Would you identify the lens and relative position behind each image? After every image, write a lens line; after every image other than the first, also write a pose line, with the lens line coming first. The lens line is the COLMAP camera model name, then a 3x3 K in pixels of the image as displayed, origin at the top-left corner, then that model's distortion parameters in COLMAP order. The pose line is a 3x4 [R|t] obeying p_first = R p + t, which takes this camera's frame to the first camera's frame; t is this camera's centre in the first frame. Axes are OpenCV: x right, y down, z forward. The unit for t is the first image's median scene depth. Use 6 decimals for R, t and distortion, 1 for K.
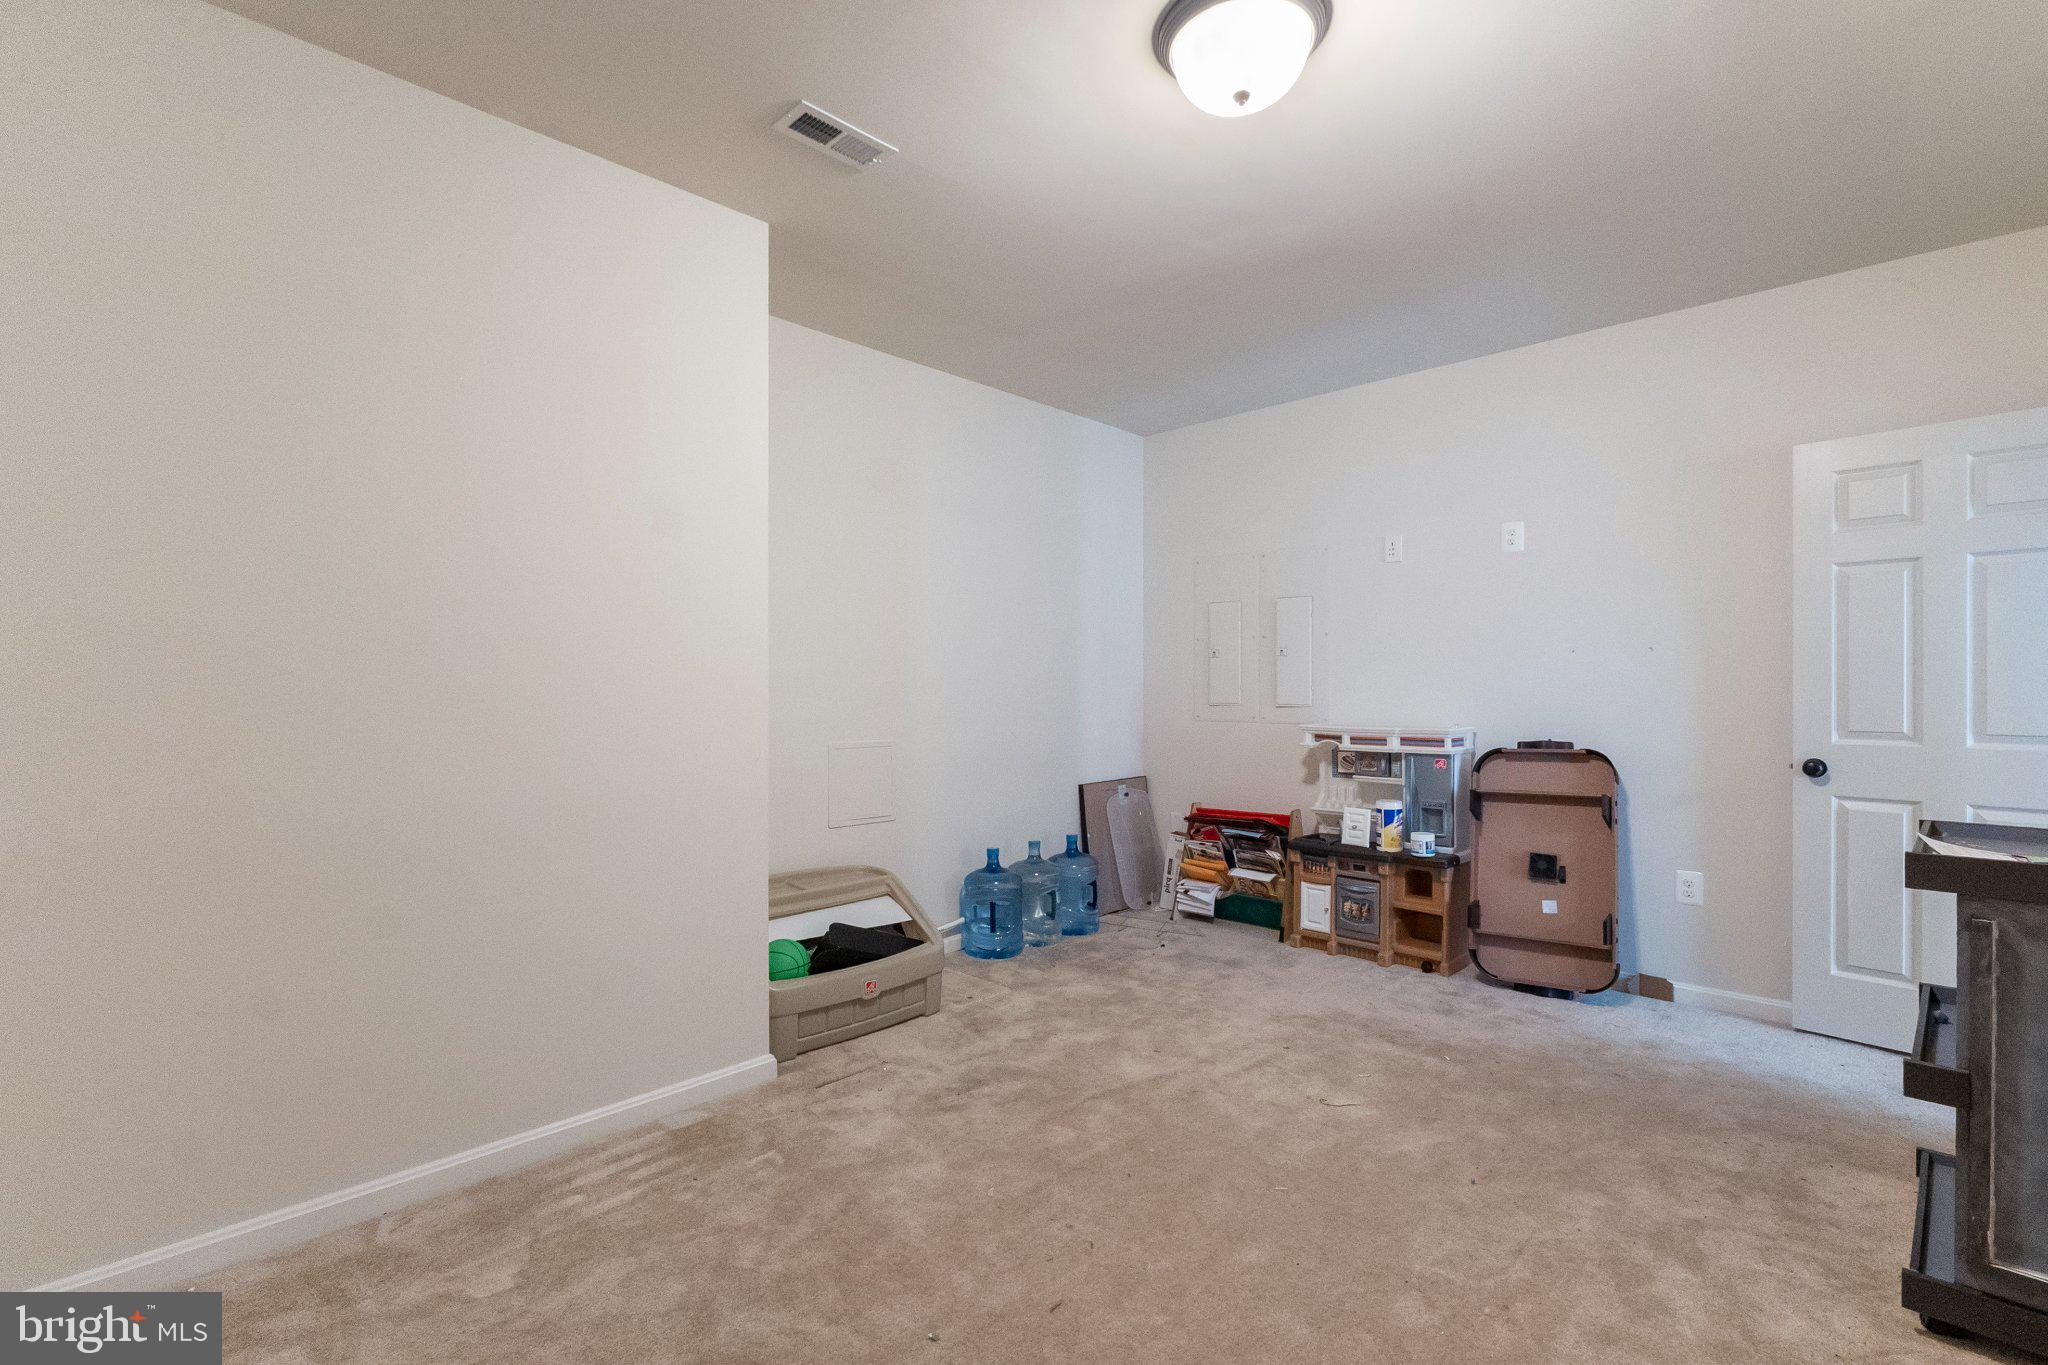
lens RADIAL K [[876.9, 0, 1019.9], [0, 876.9, 690.4], [0, 0, 1]] dist [-0.009485, -0.000010]
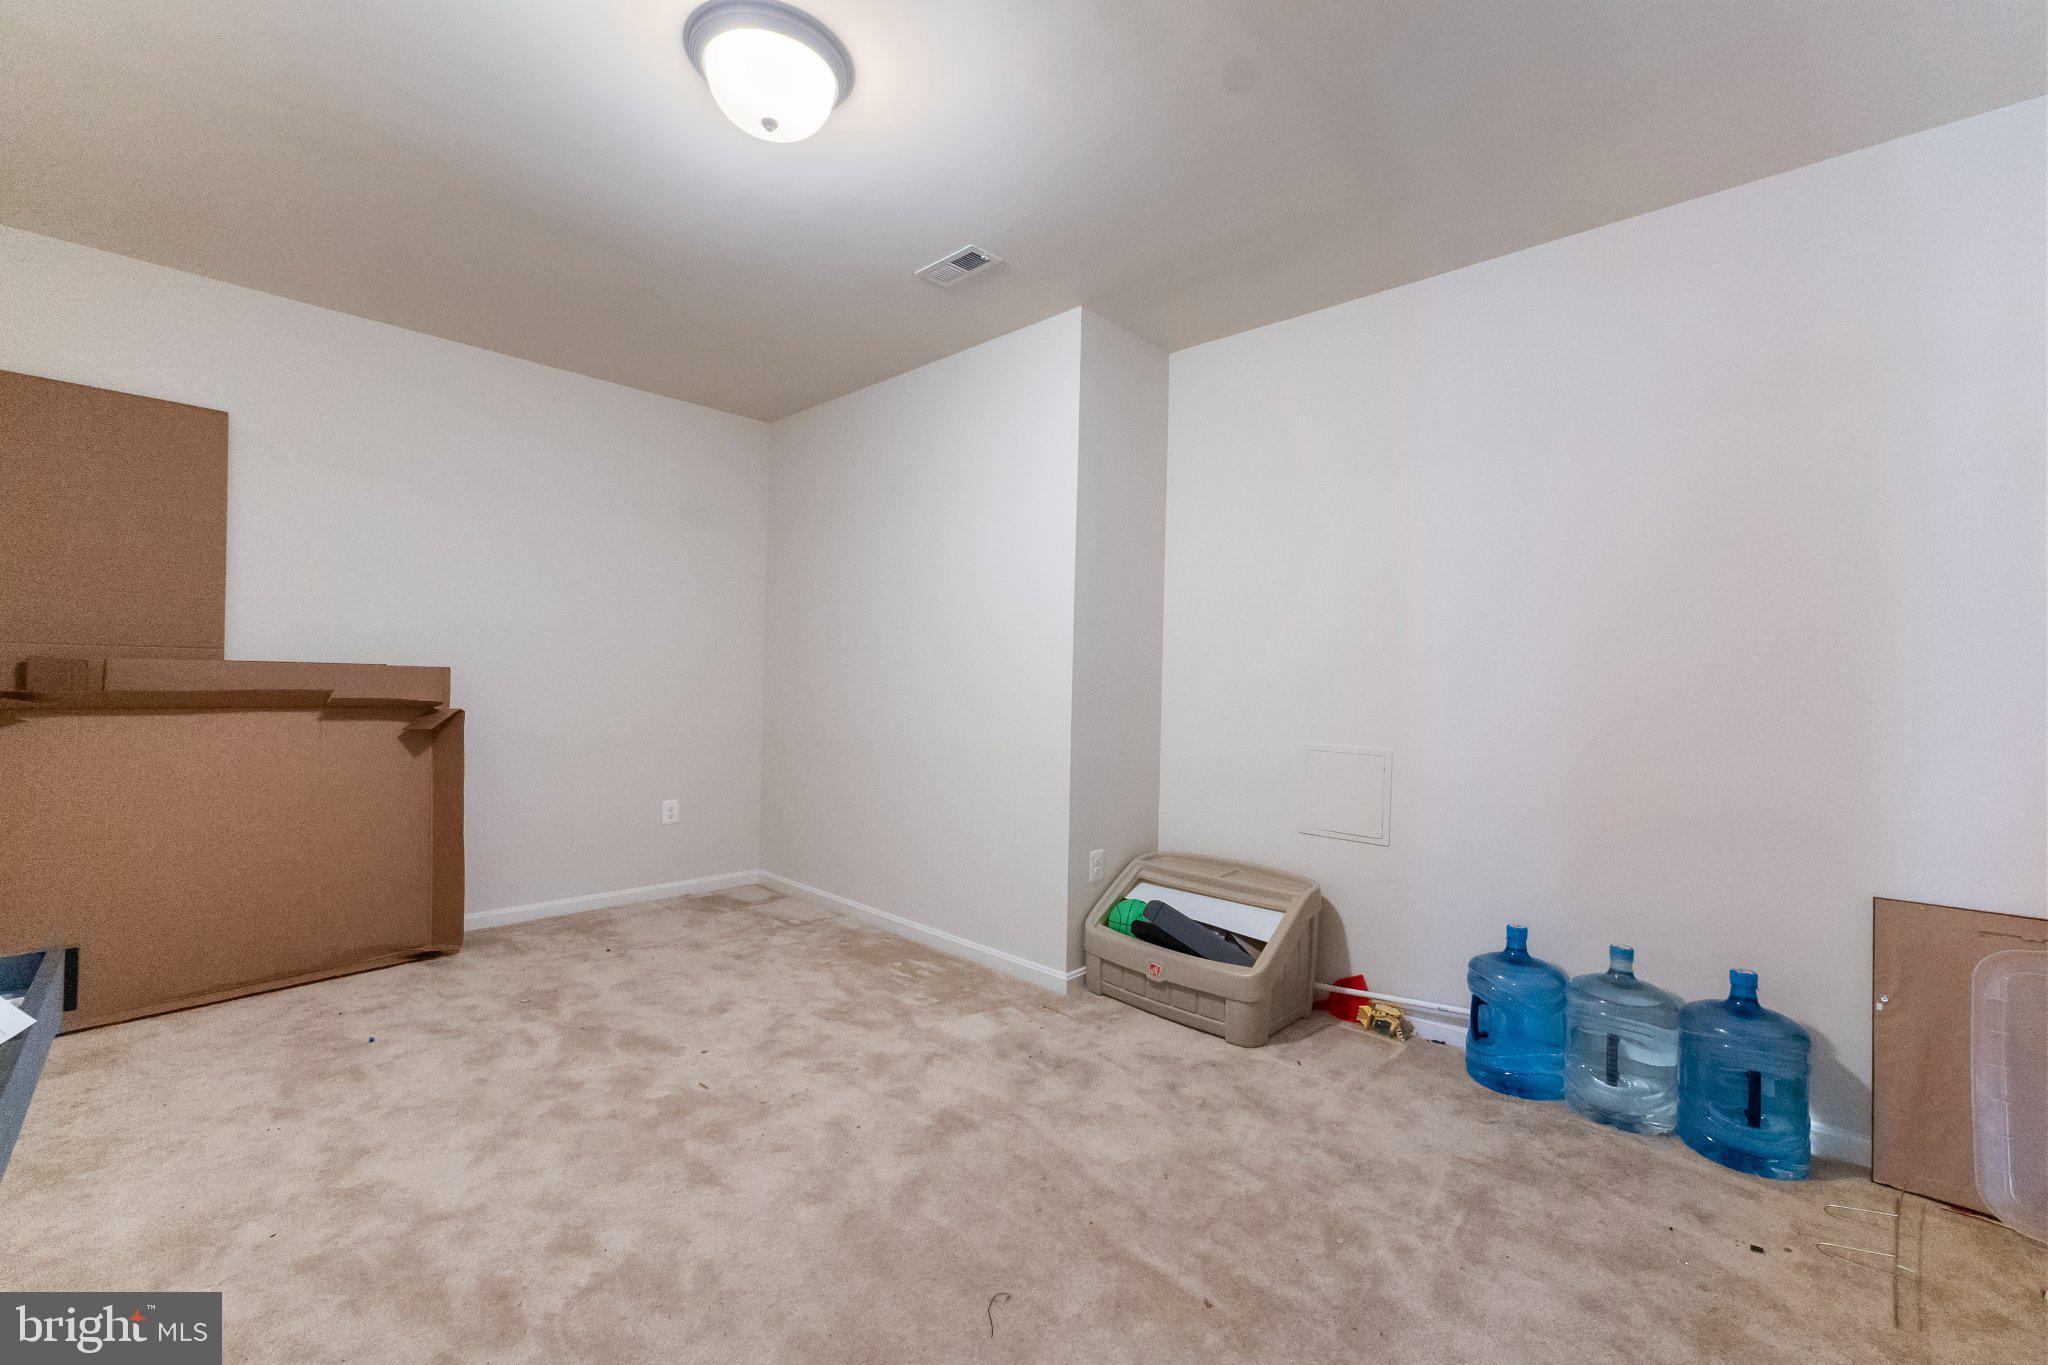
lens RADIAL K [[856.6, 0, 1021.3], [0, 856.6, 673.5], [0, 0, 1]] dist [-0.000153, -0.000345]
pose [[0.018544, -0.004881, -0.999816, 0.812907], [-0.027869, 0.999597, -0.005397, 0.001227], [0.999440, 0.027964, 0.018400, 0.796164]]
